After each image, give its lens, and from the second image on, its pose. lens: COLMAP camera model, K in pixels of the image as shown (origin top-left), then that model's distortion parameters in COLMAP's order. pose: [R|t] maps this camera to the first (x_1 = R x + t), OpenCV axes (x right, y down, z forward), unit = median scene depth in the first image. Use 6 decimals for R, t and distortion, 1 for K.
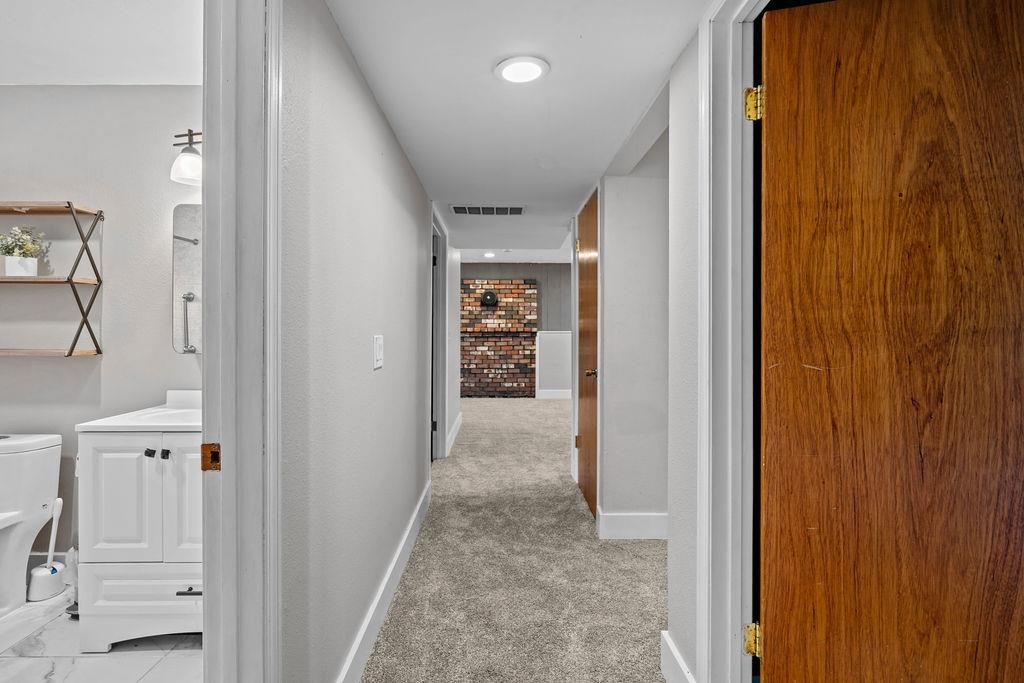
lens RADIAL K [[455.2, 0, 504.3], [0, 455.2, 334.2], [0, 0, 1]] dist [0.000562, -0.000073]
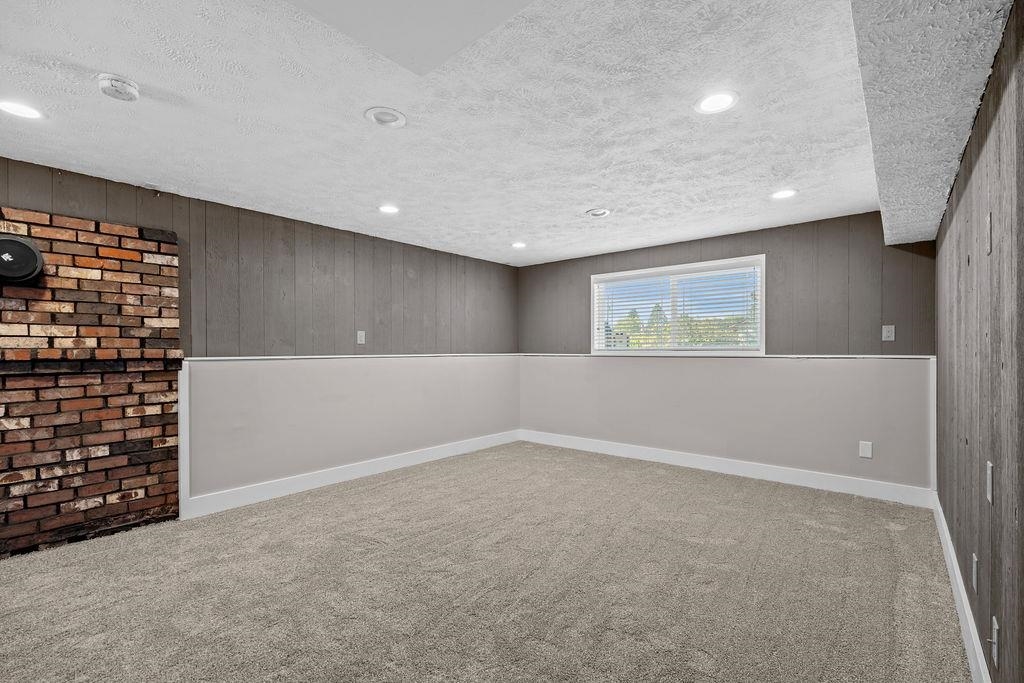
lens RADIAL K [[452.1, 0, 511.5], [0, 452.1, 352.8], [0, 0, 1]] dist [0.000790, -0.000088]
pose [[0.659588, -0.007829, 0.751586, -0.039697], [0.004573, 0.999969, 0.006403, -0.011880], [-0.751613, -0.000787, 0.659604, 0.500279]]
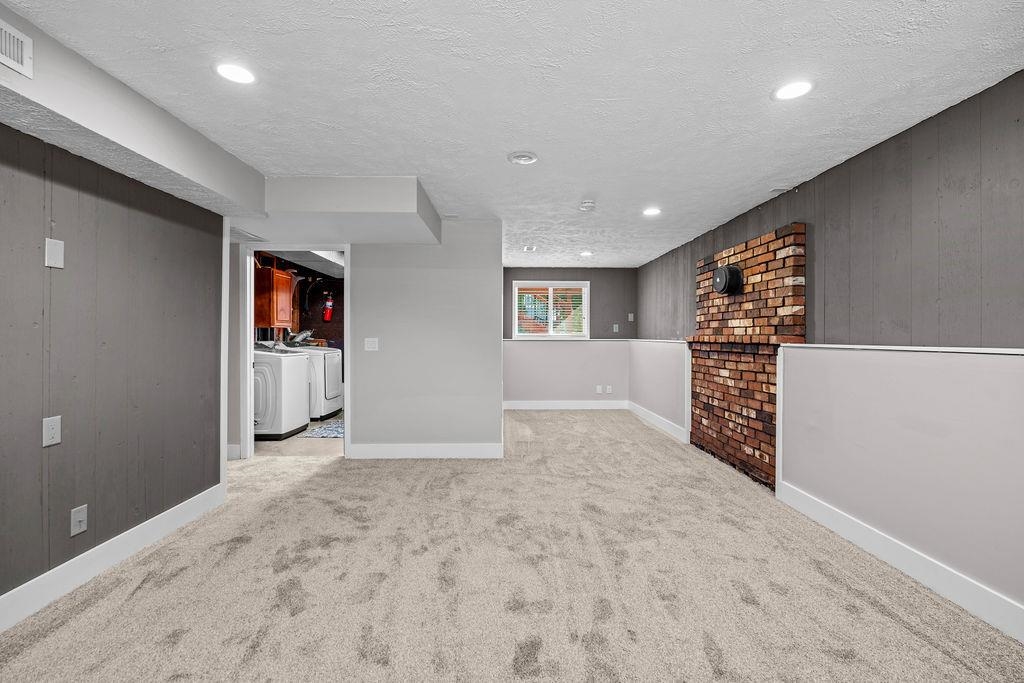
lens RADIAL K [[455.2, 0, 504.3], [0, 455.2, 334.2], [0, 0, 1]] dist [0.000562, -0.000073]
pose [[-0.008156, -0.005380, -0.999952, 0.505959], [-0.004258, 0.999977, -0.005346, -0.011604], [0.999958, 0.004214, -0.008178, 0.736466]]
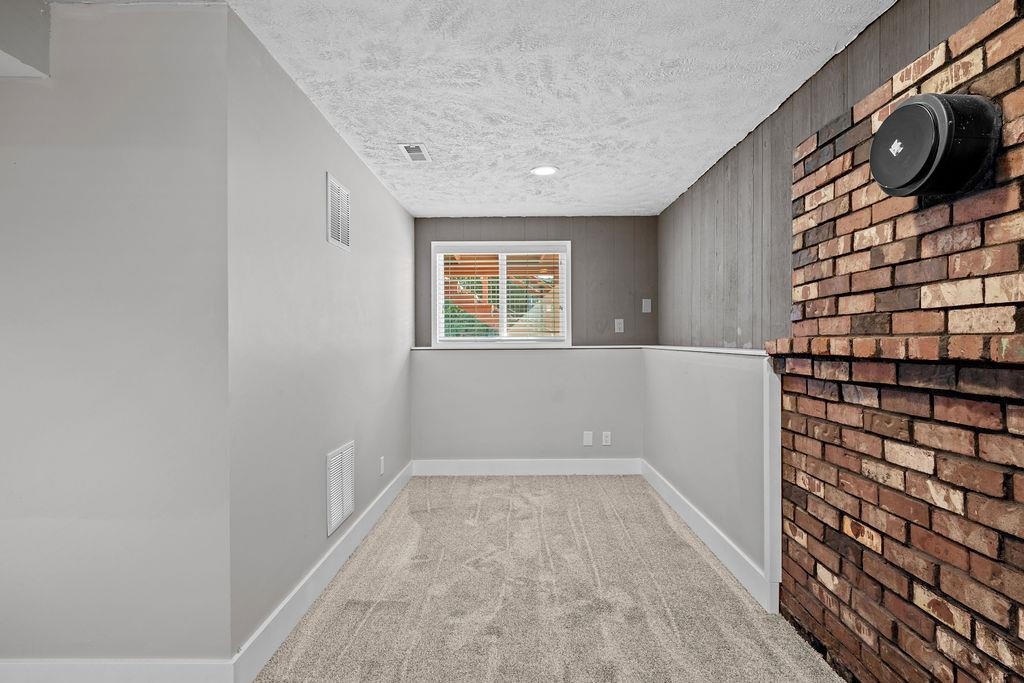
lens RADIAL K [[525.2, 0, 512.0], [0, 525.2, 341.5], [0, 0, 1]] dist [-0.002108, -0.000177]
pose [[-0.021473, 0.000405, -0.999769, 0.152010], [0.004855, 0.999988, 0.000300, -0.012898], [0.999758, -0.004847, -0.021475, 0.854055]]
